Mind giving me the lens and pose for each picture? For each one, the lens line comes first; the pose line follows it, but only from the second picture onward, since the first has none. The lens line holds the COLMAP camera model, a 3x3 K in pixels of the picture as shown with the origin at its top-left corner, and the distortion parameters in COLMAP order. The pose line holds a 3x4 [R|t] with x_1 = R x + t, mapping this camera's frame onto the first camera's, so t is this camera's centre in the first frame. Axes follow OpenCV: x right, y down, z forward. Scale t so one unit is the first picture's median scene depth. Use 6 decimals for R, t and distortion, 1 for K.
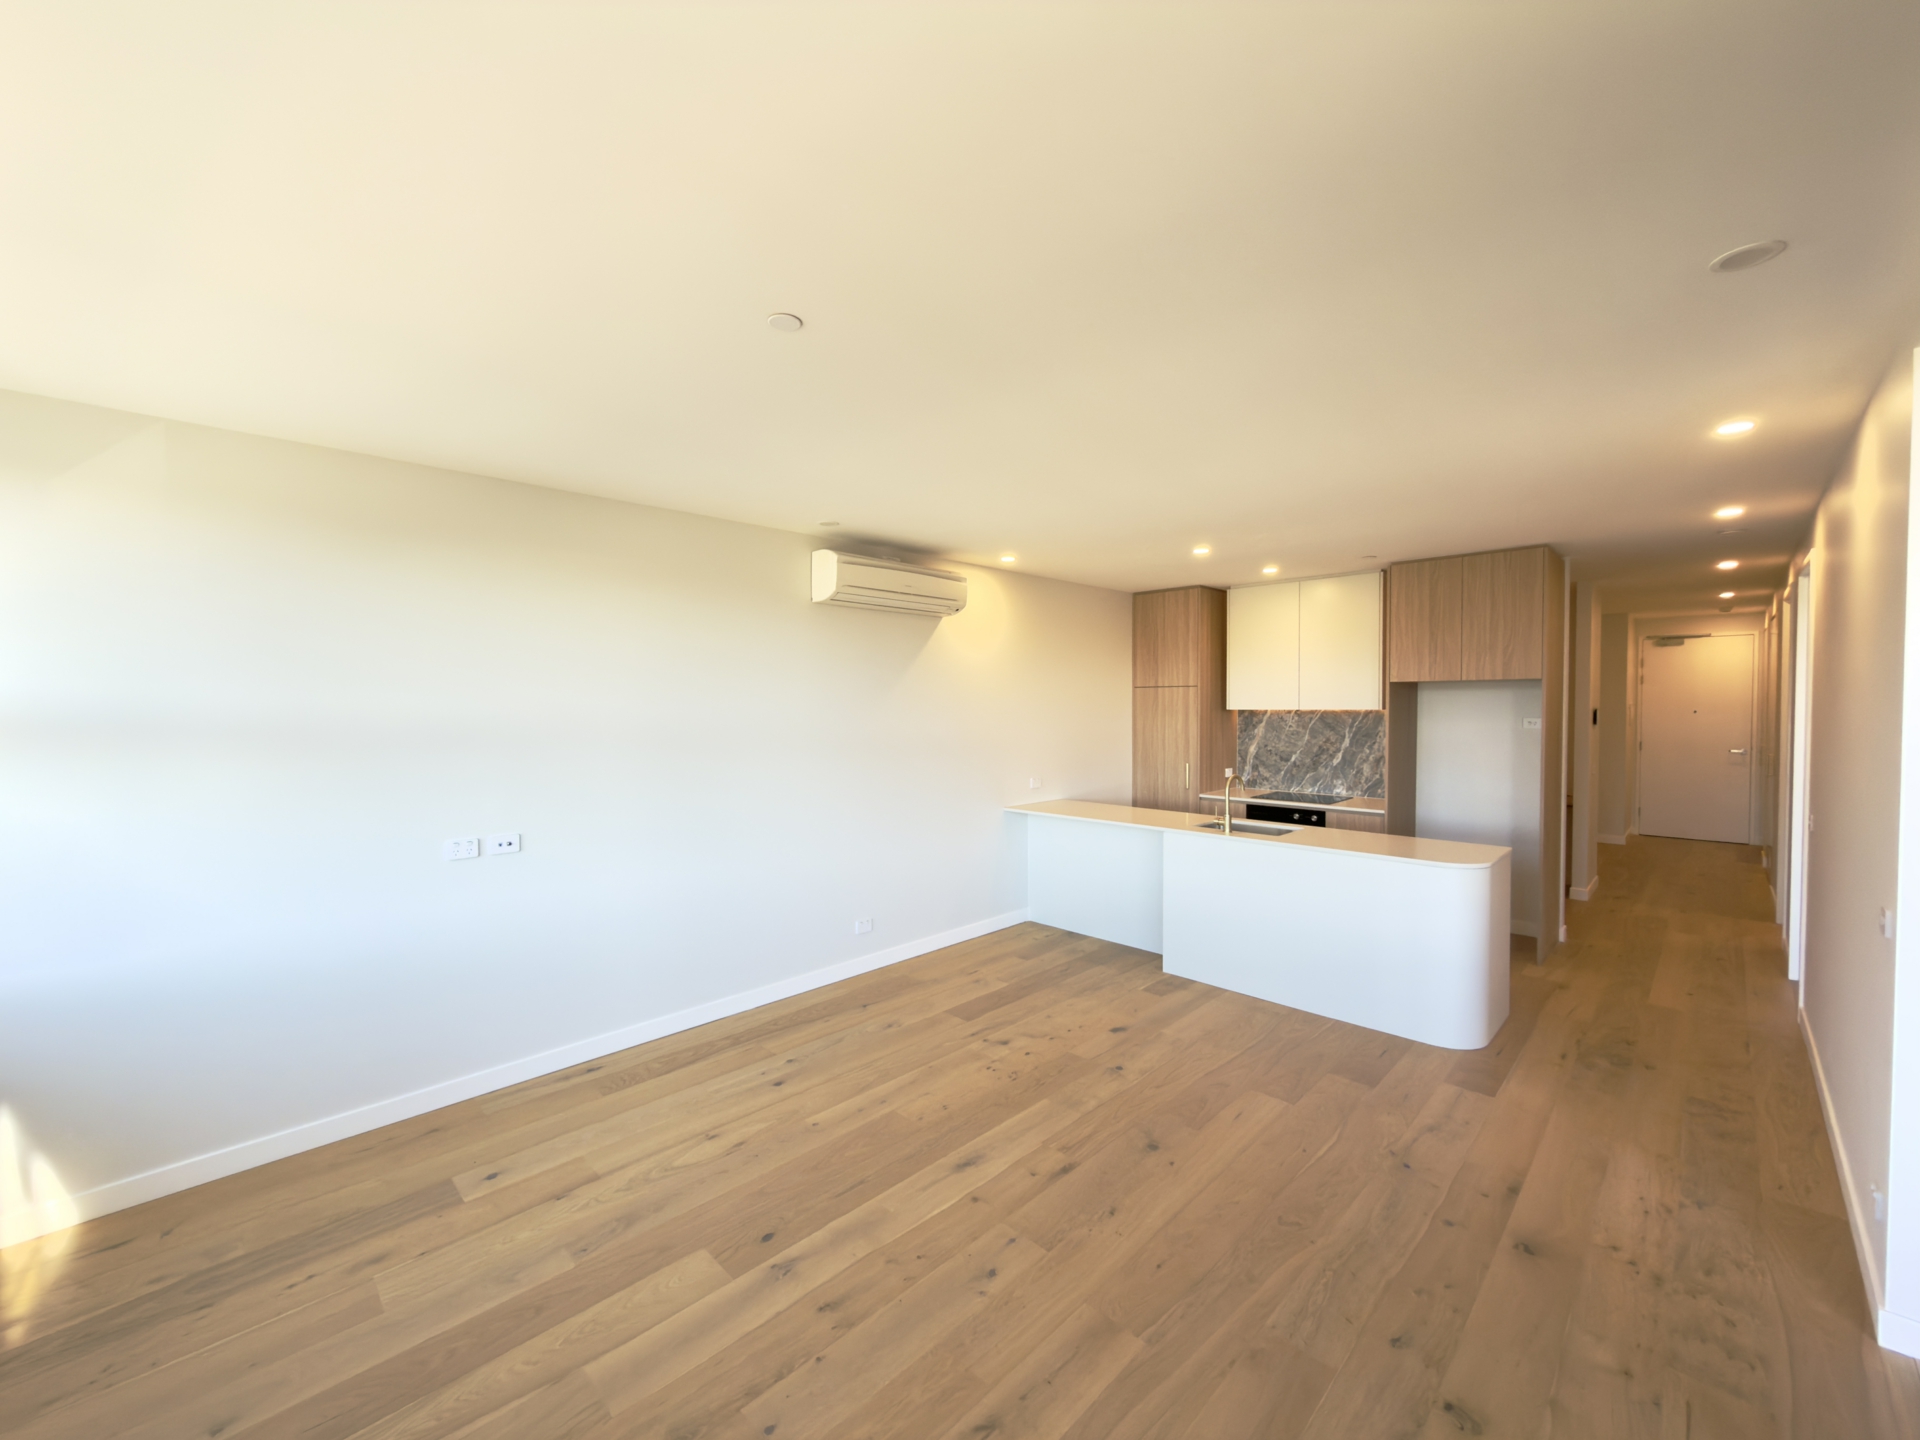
lens RADIAL K [[770.3, 0, 962.7], [0, 770.3, 719.1], [0, 0, 1]] dist [0.000441, 0.000147]
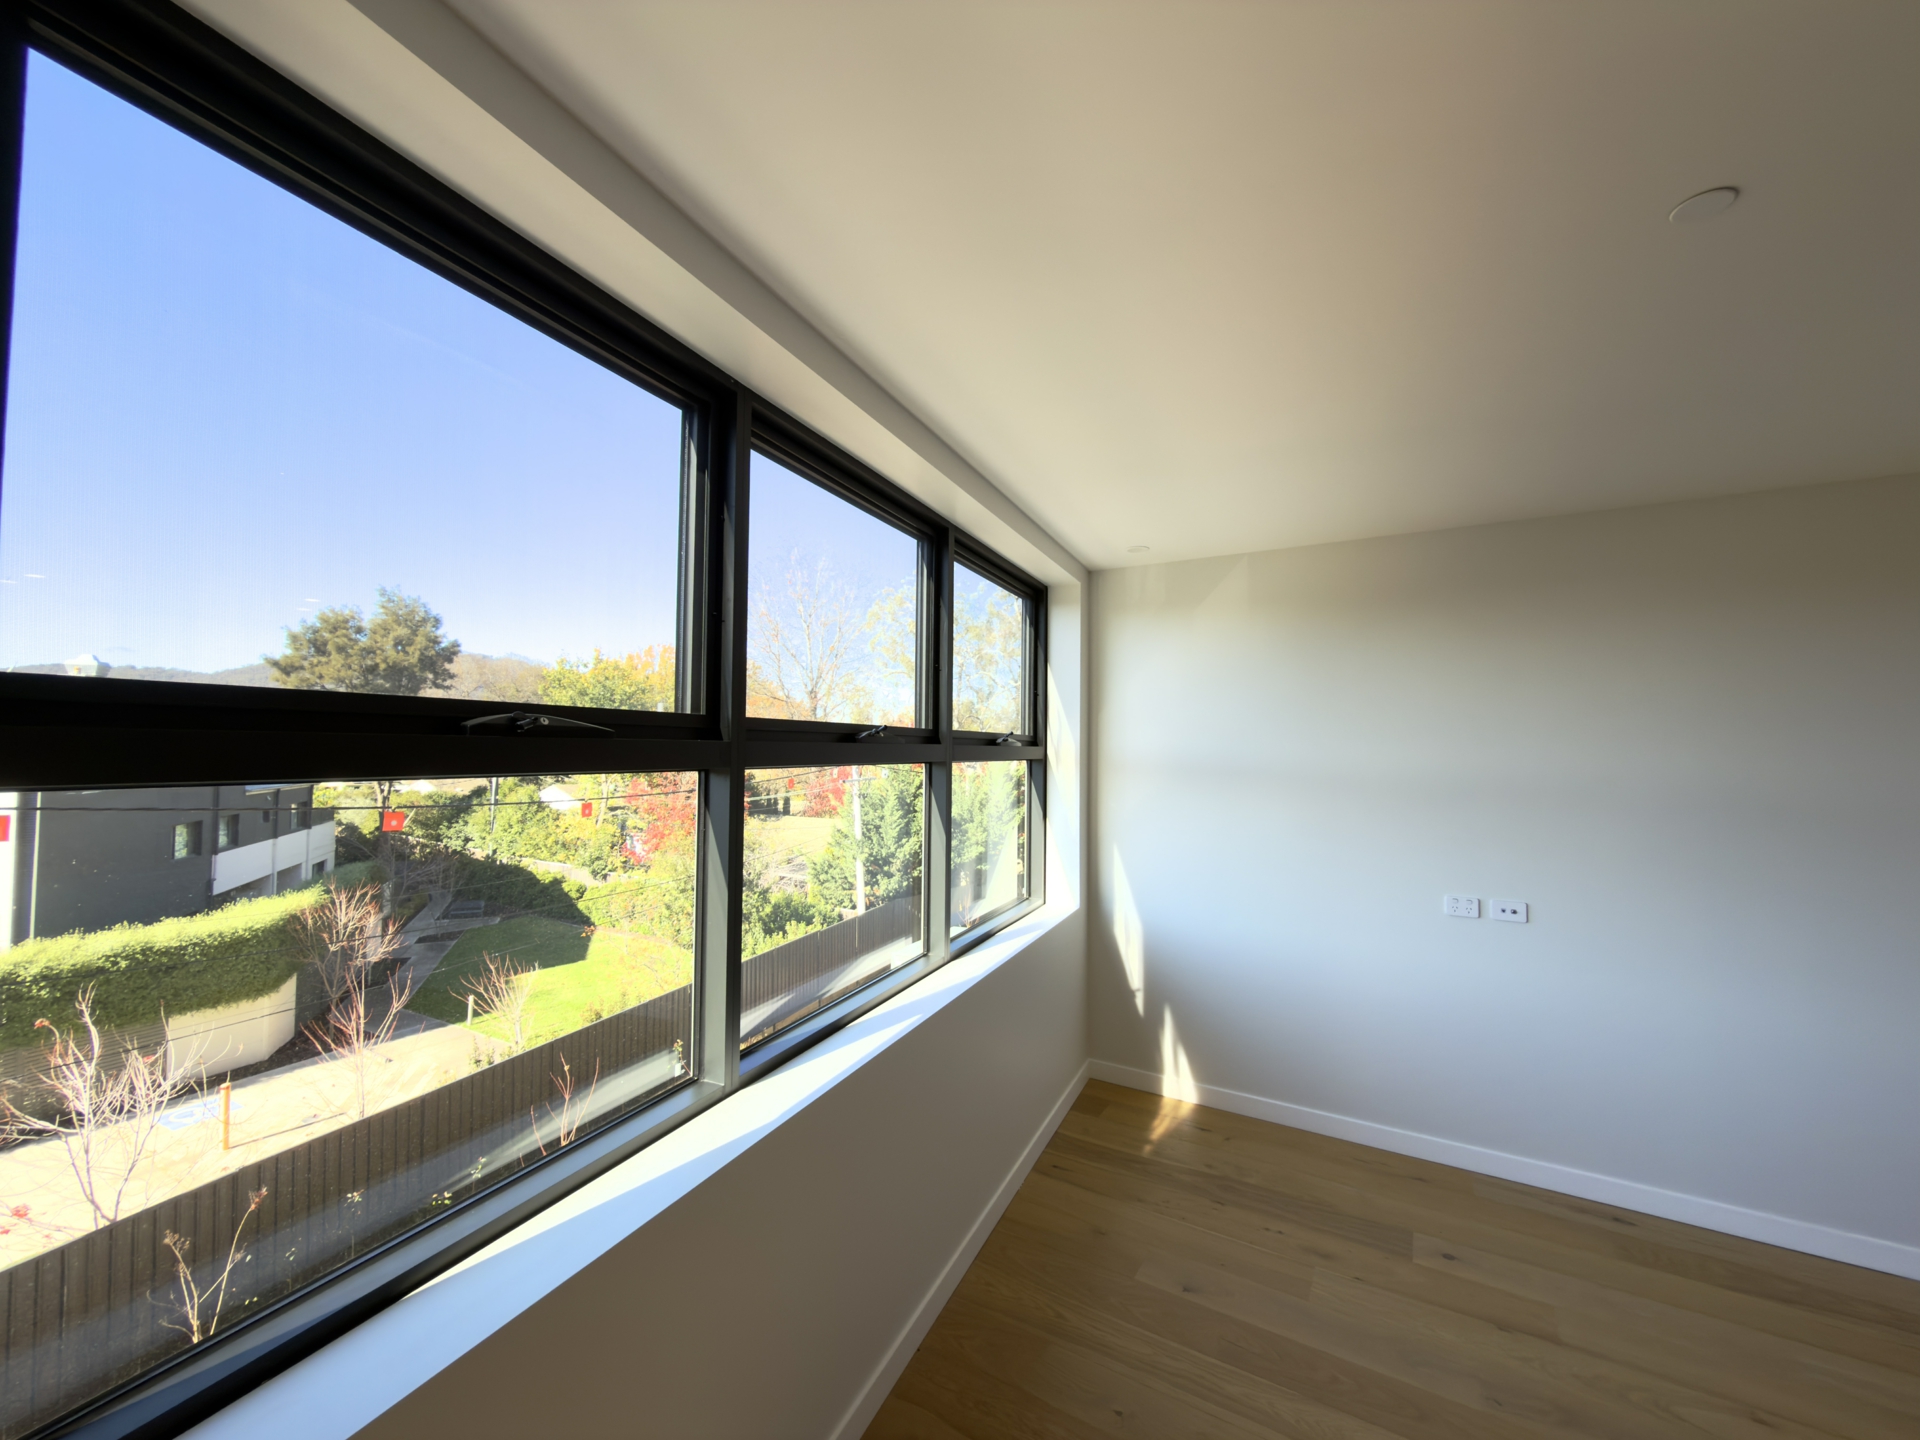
lens RADIAL K [[770.3, 0, 962.7], [0, 770.3, 717.2], [0, 0, 1]] dist [0.000441, 0.000147]
pose [[0.234702, -0.031319, -0.971563, 0.195801], [-0.034440, 0.998585, -0.040510, -0.012564], [0.971457, 0.042968, 0.233291, 0.168901]]
